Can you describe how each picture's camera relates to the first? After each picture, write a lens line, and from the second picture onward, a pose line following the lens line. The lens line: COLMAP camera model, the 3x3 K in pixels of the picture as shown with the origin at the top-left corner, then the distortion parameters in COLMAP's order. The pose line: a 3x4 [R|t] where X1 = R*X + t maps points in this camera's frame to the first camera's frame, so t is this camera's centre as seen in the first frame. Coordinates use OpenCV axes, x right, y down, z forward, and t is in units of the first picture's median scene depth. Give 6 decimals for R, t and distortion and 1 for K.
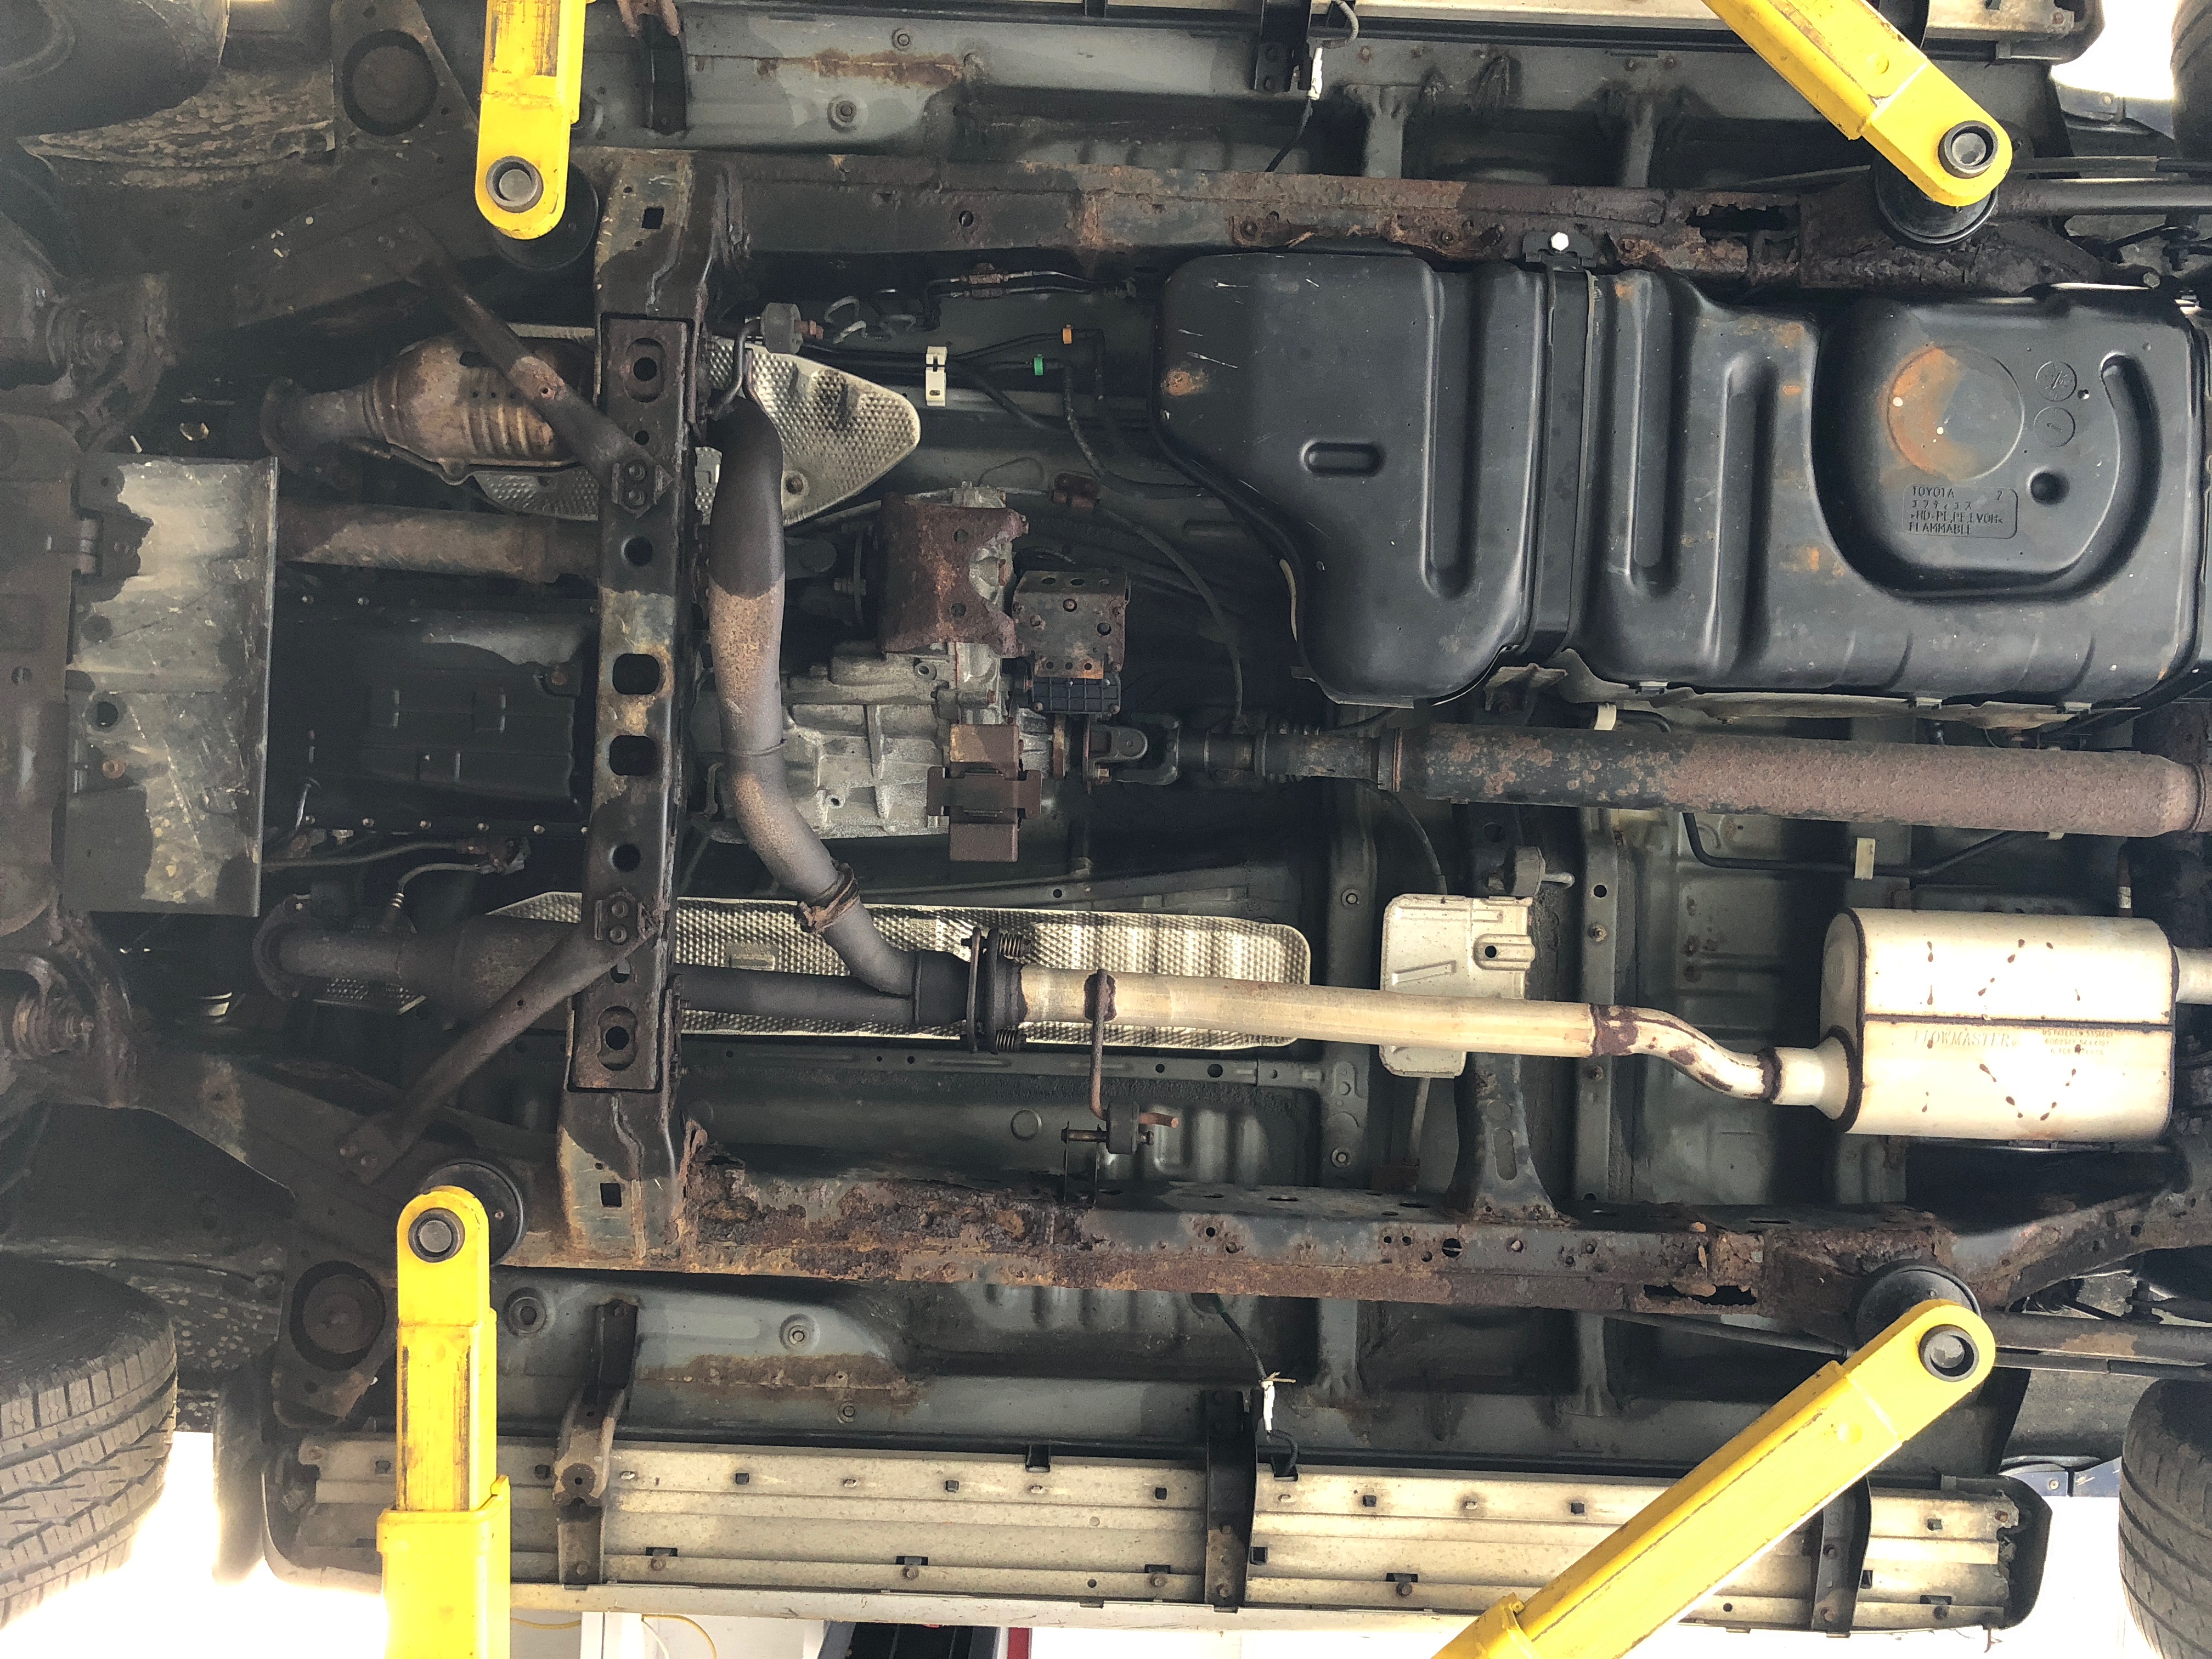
lens RADIAL K [[1787.9, 0, 1109.5], [0, 1787.9, 825.6], [0, 0, 1]] dist [0.017434, -0.013357]
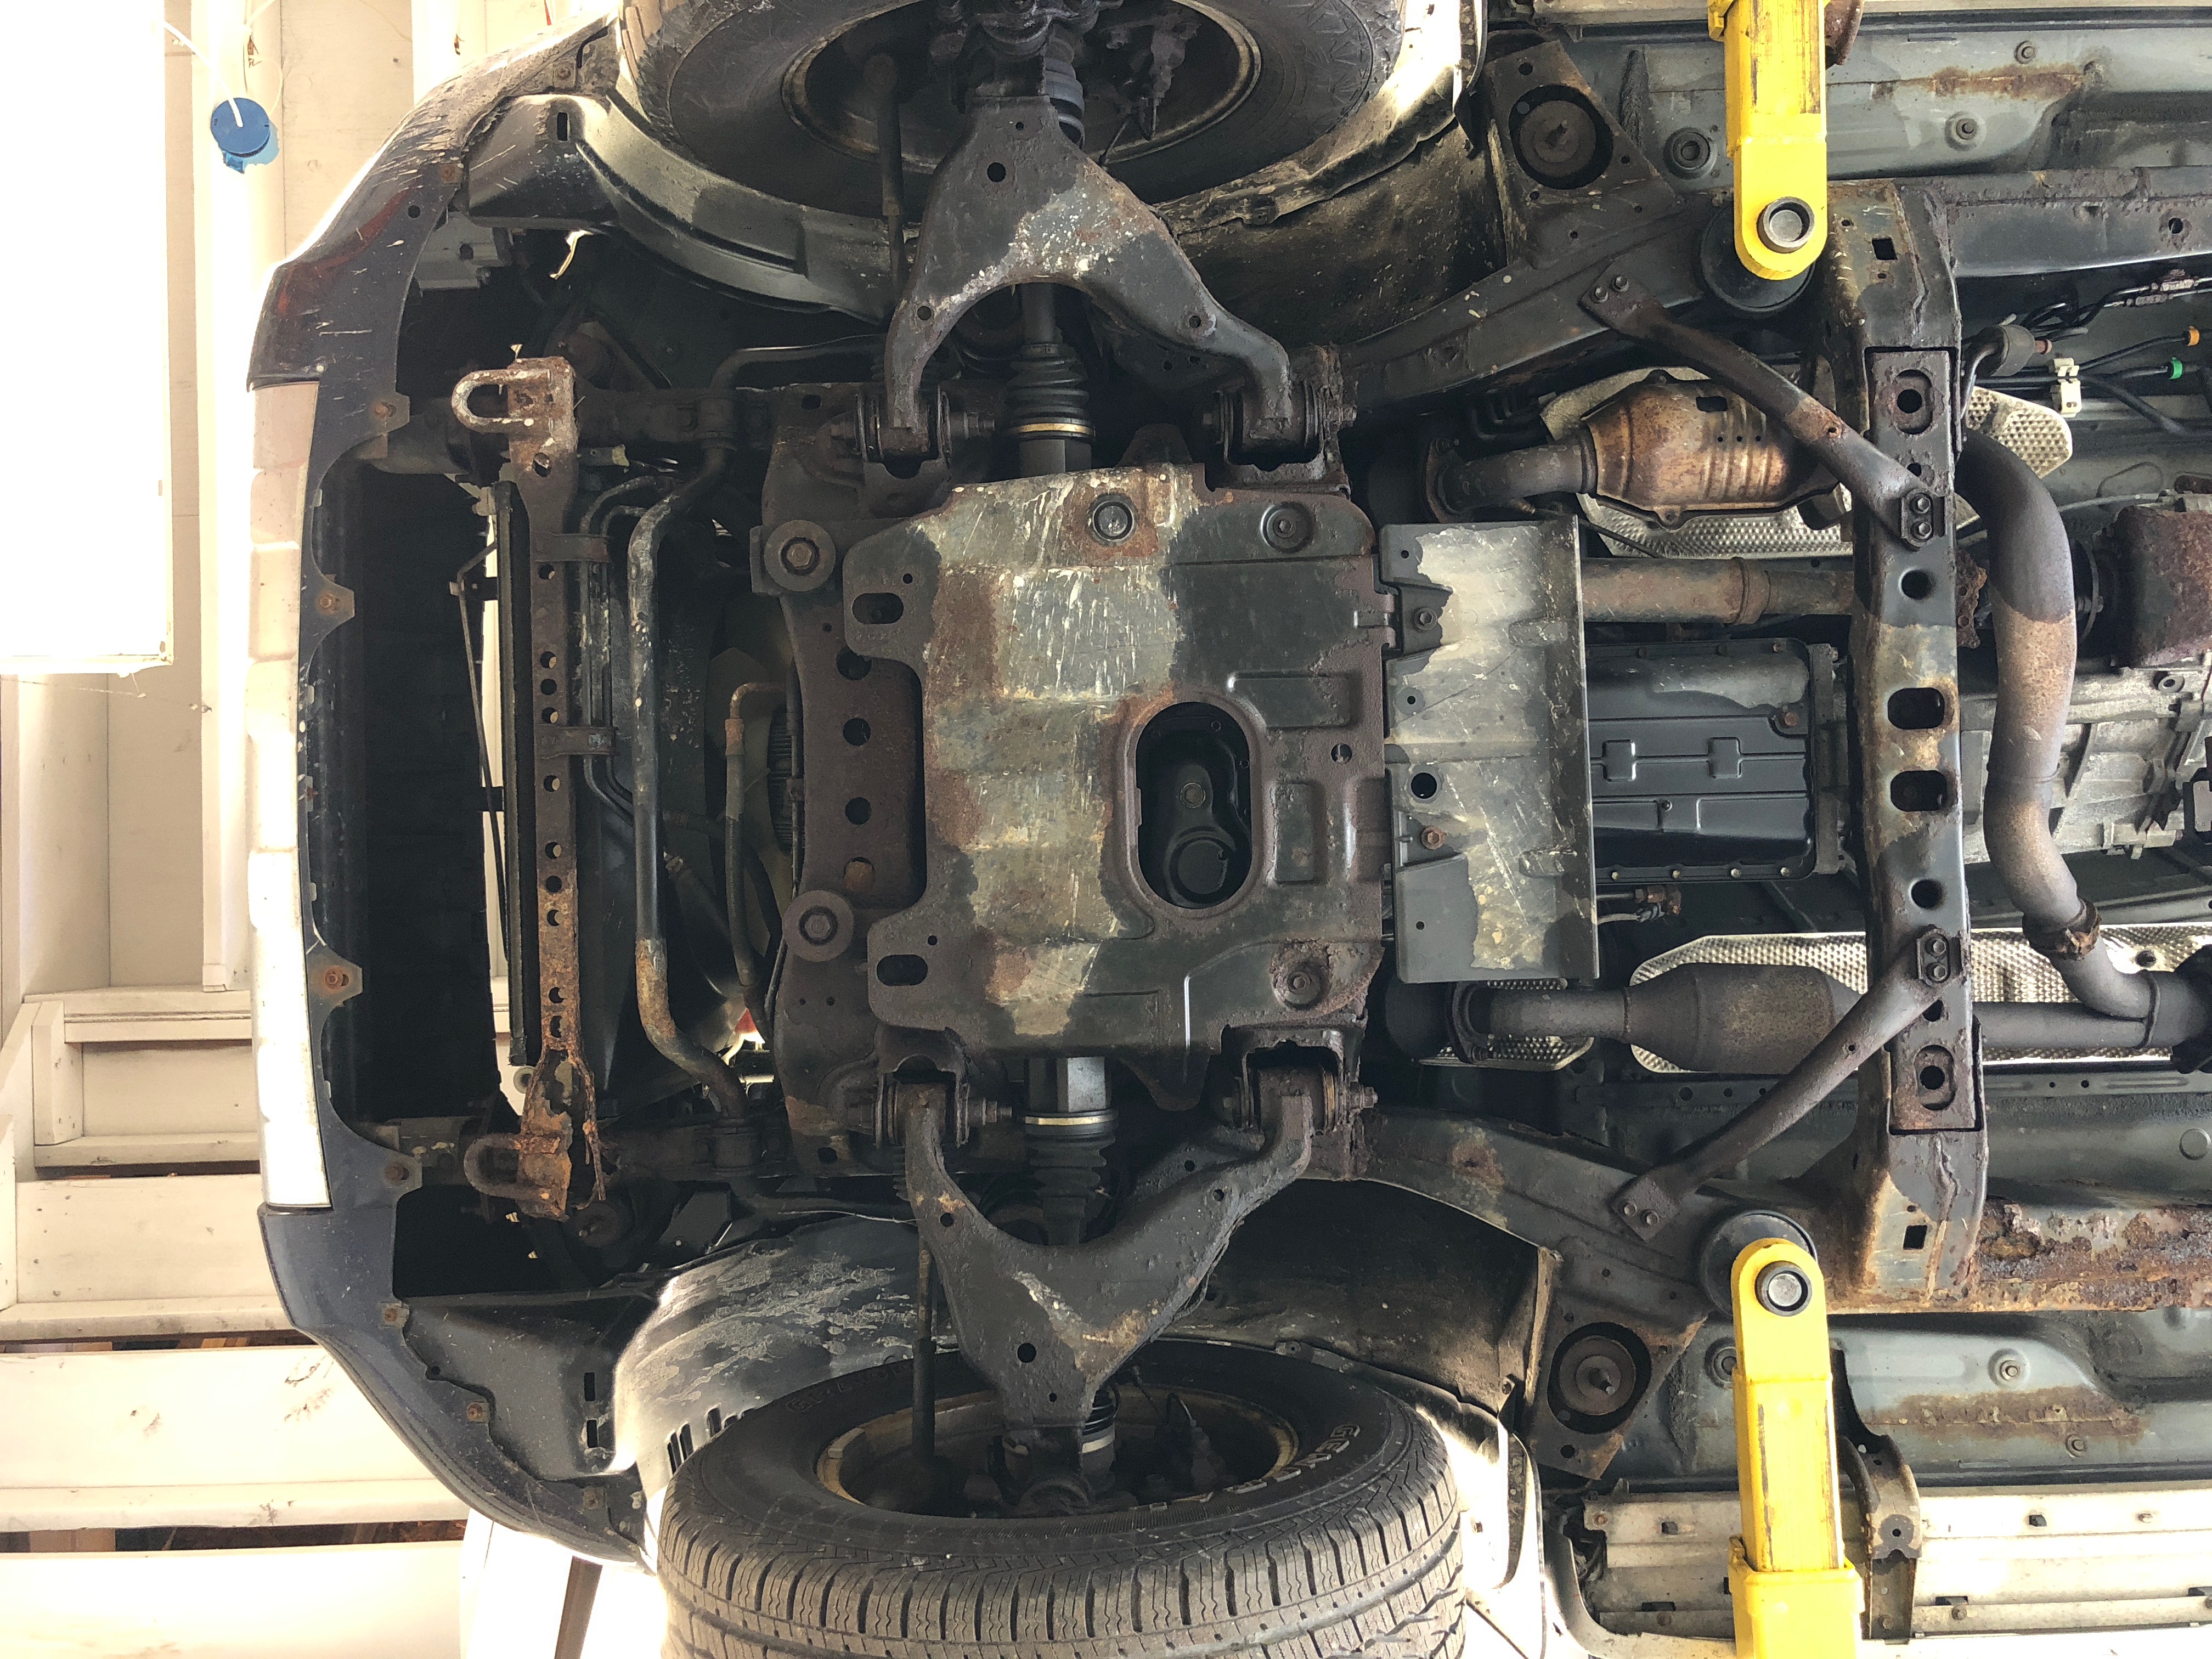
lens RADIAL K [[1787.9, 0, 1101.6], [0, 1787.9, 820.8], [0, 0, 1]] dist [0.017434, -0.013357]
pose [[0.997484, -0.068183, -0.019406, -0.675781], [0.067896, 0.997578, -0.015078, -0.037115], [0.020387, 0.013722, 0.999698, 0.002974]]
